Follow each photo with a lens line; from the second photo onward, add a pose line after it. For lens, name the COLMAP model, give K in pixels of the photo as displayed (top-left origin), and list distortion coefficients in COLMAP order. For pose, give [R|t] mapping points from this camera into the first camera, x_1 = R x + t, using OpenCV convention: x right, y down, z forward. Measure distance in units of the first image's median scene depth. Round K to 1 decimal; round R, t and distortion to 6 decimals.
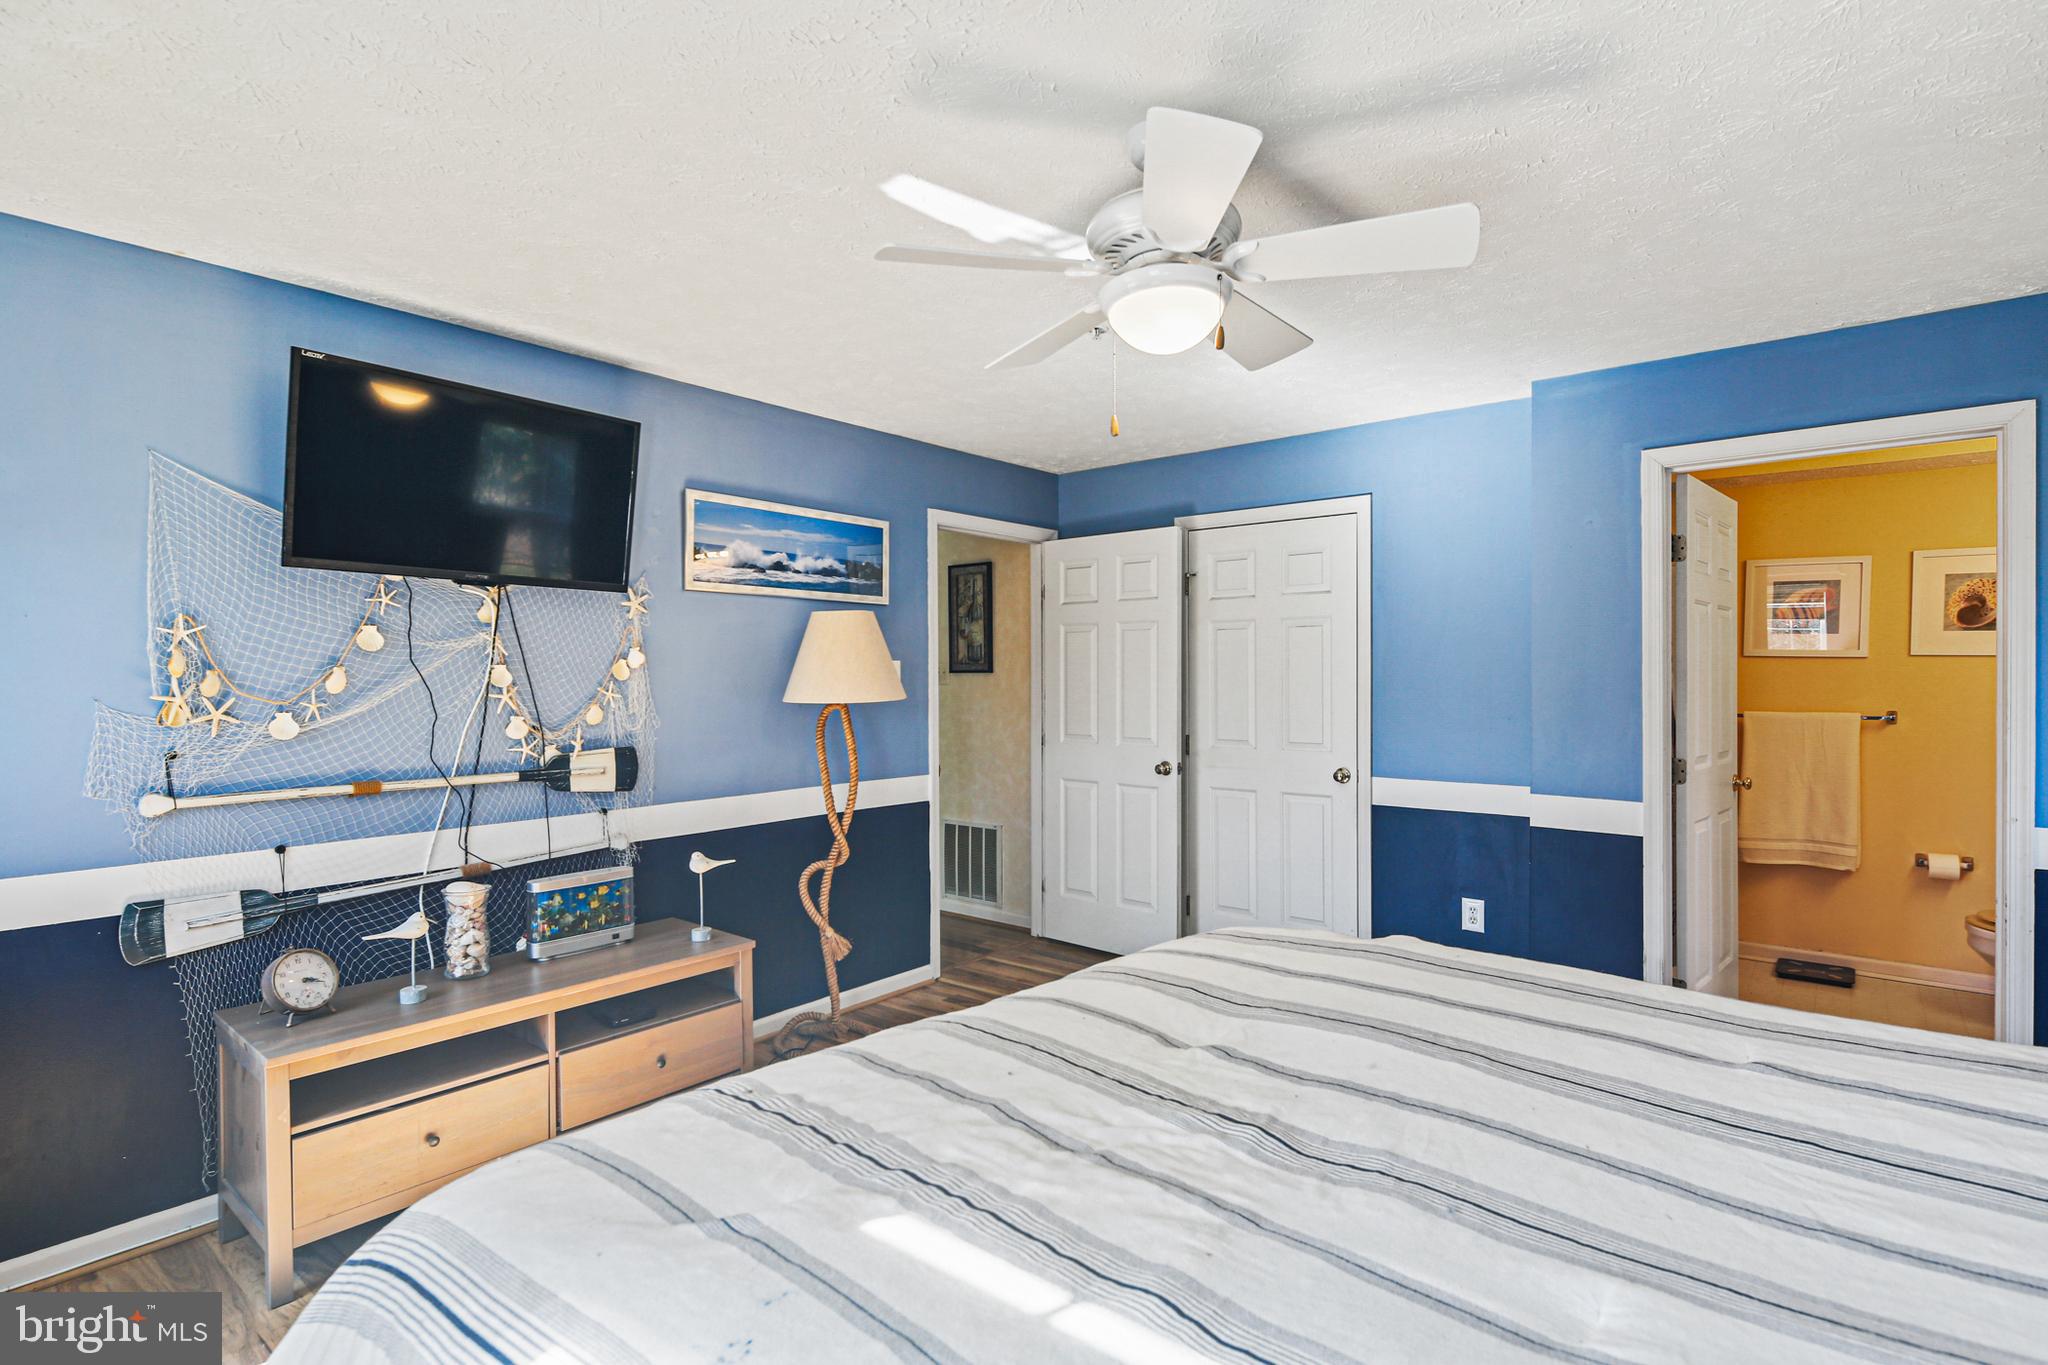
lens RADIAL K [[994.2, 0, 1016.1], [0, 994.2, 679.1], [0, 0, 1]] dist [-0.003794, -0.001049]
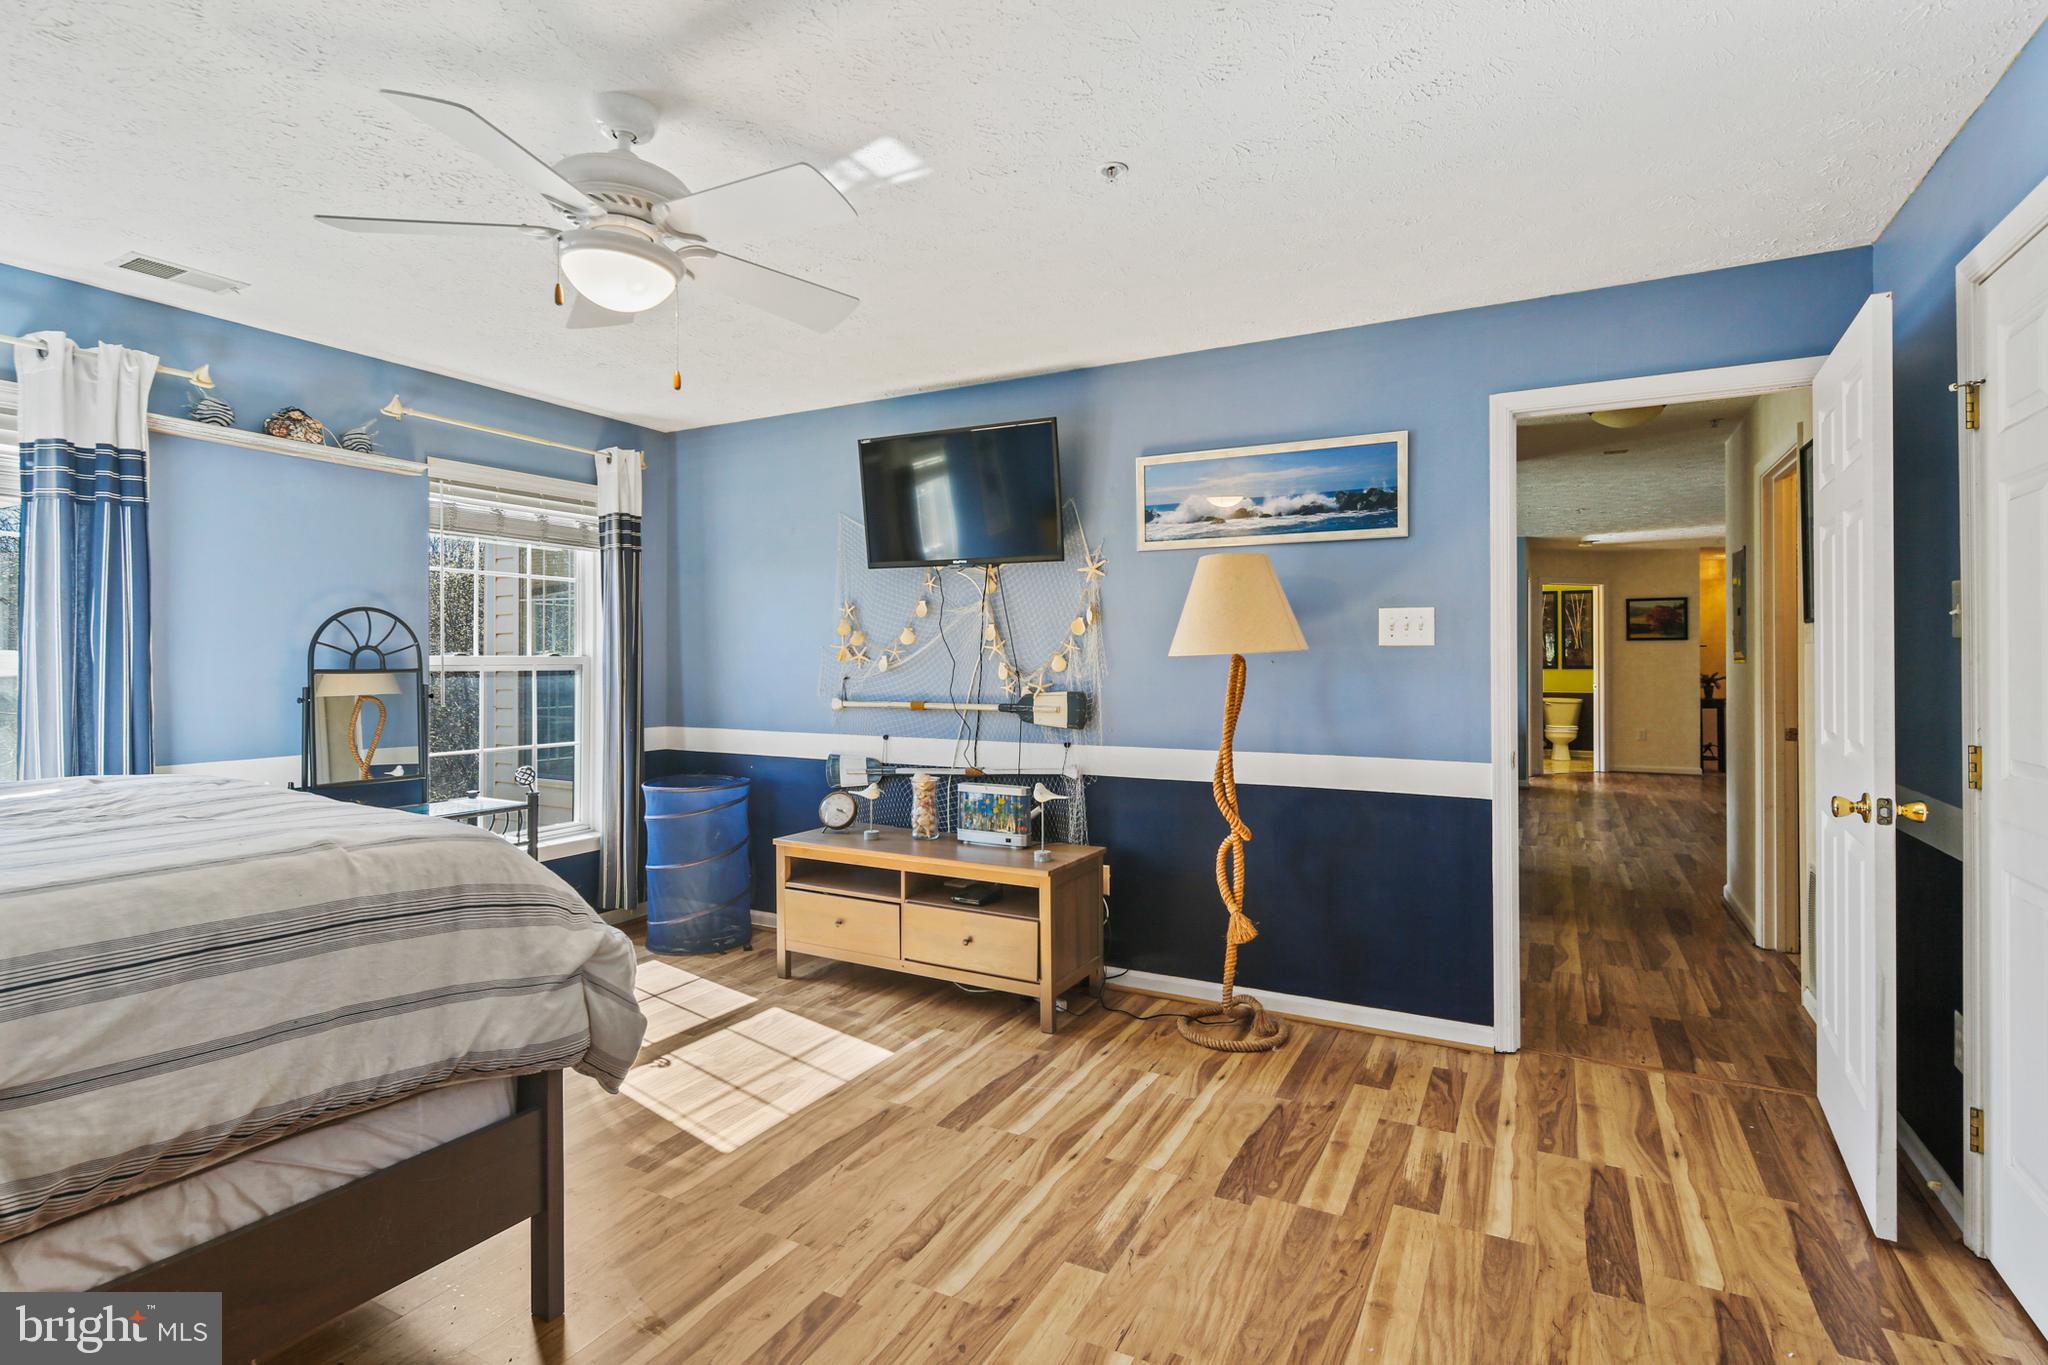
lens RADIAL K [[1002.9, 0, 1017.2], [0, 1002.9, 654.2], [0, 0, 1]] dist [-0.000291, -0.000087]
pose [[0.192180, 0.002080, -0.981357, 0.647830], [-0.002755, 0.999995, 0.001580, 0.018968], [0.981356, 0.002400, 0.192185, 0.600784]]
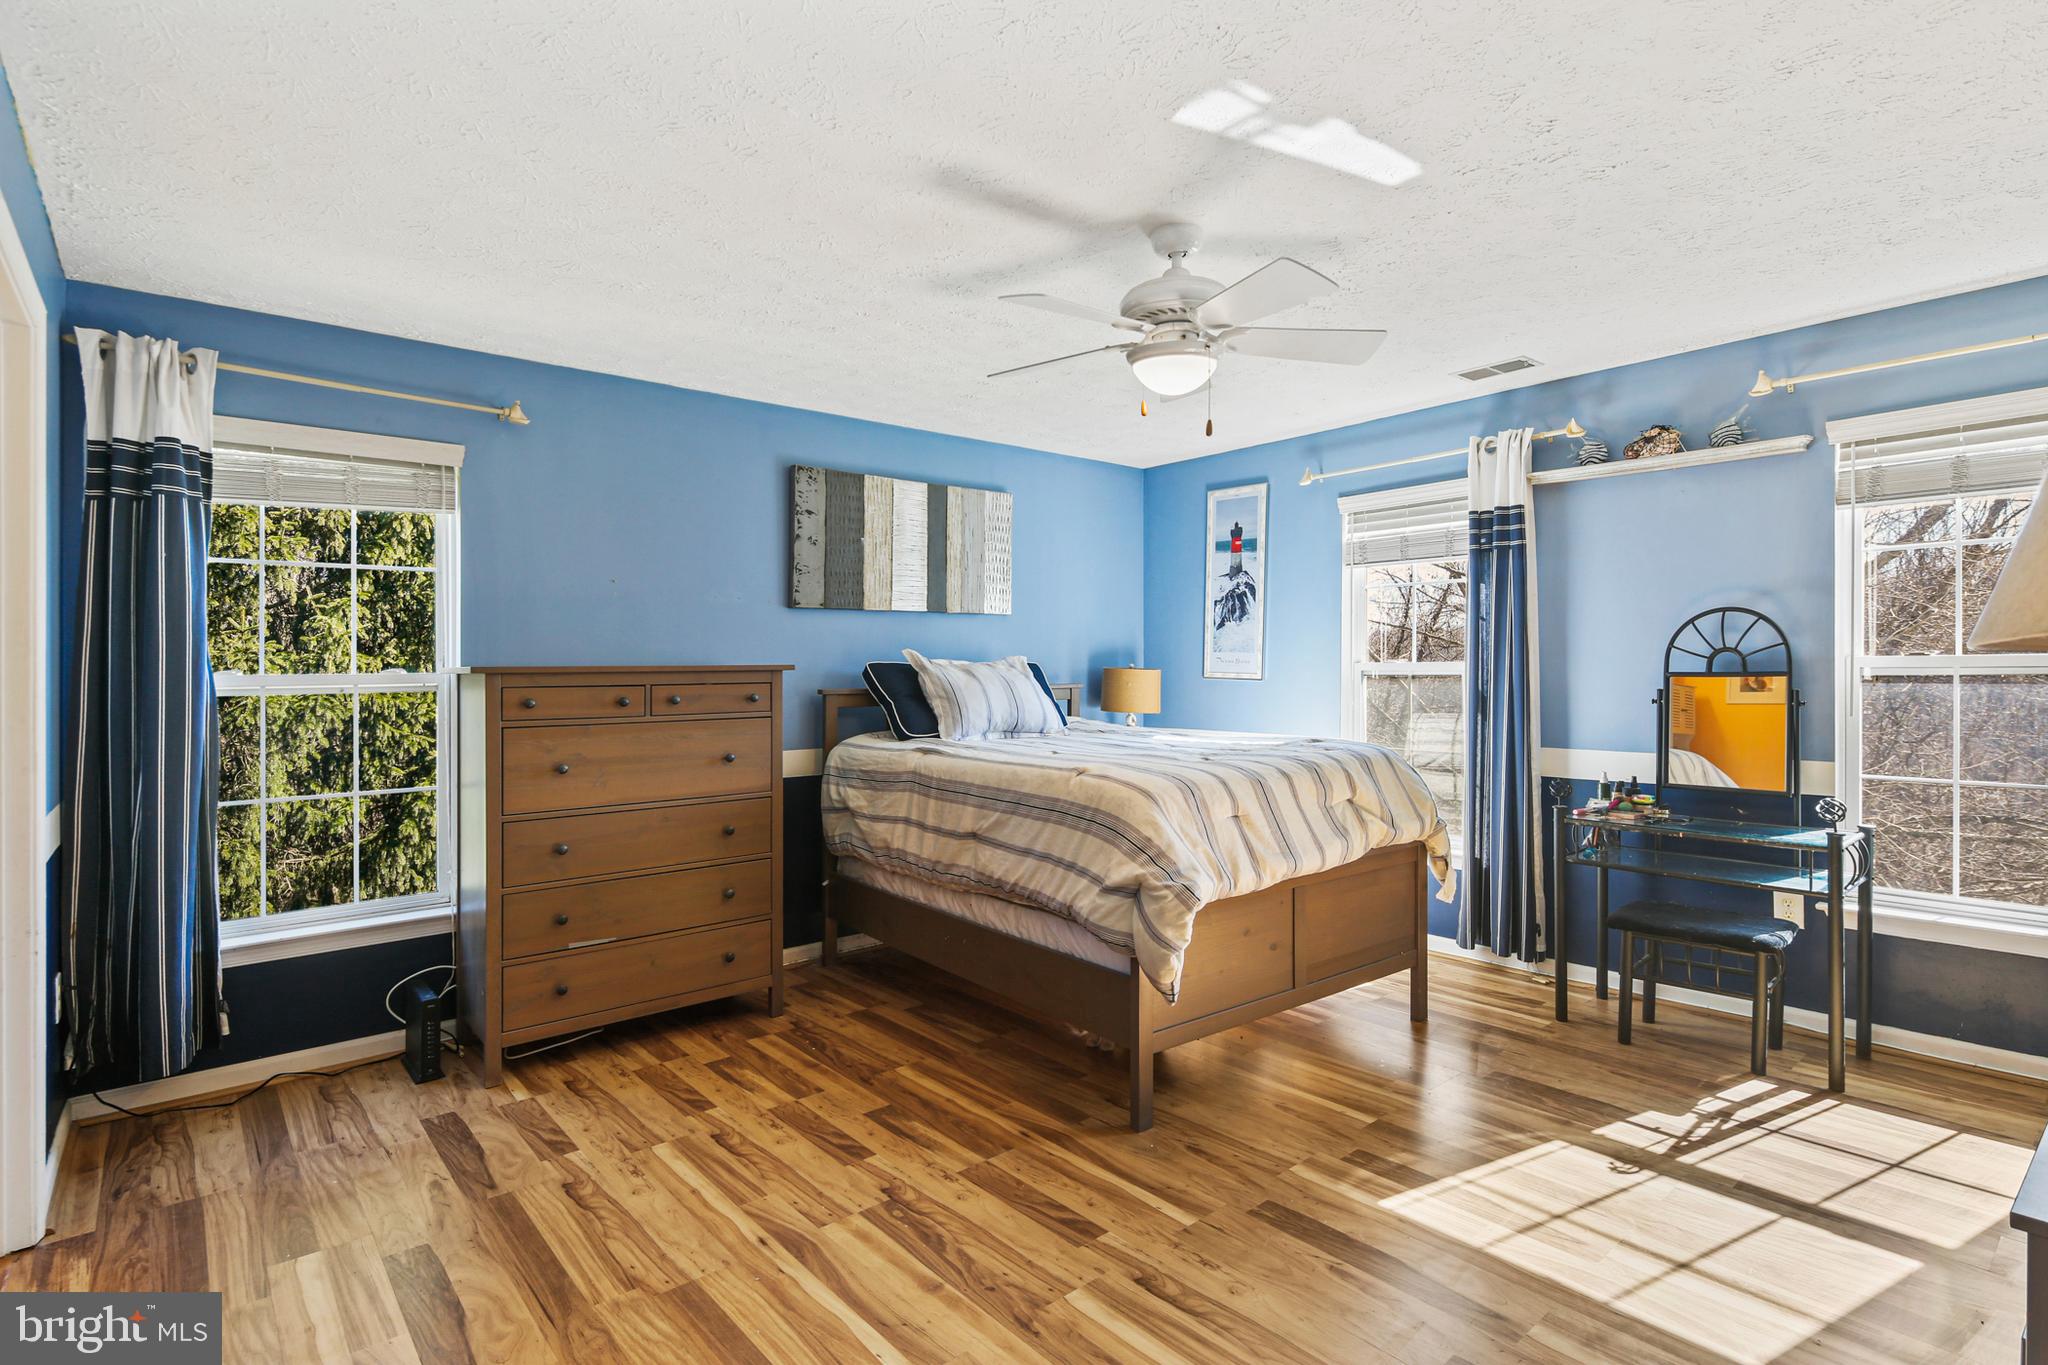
lens RADIAL K [[992.5, 0, 1017.1], [0, 992.5, 667.5], [0, 0, 1]] dist [0.001054, -0.000103]
pose [[-0.982898, 0.016254, 0.183434, 0.061388], [0.016422, 0.999865, -0.000603, 0.021514], [-0.183419, 0.002420, -0.983032, 1.179451]]
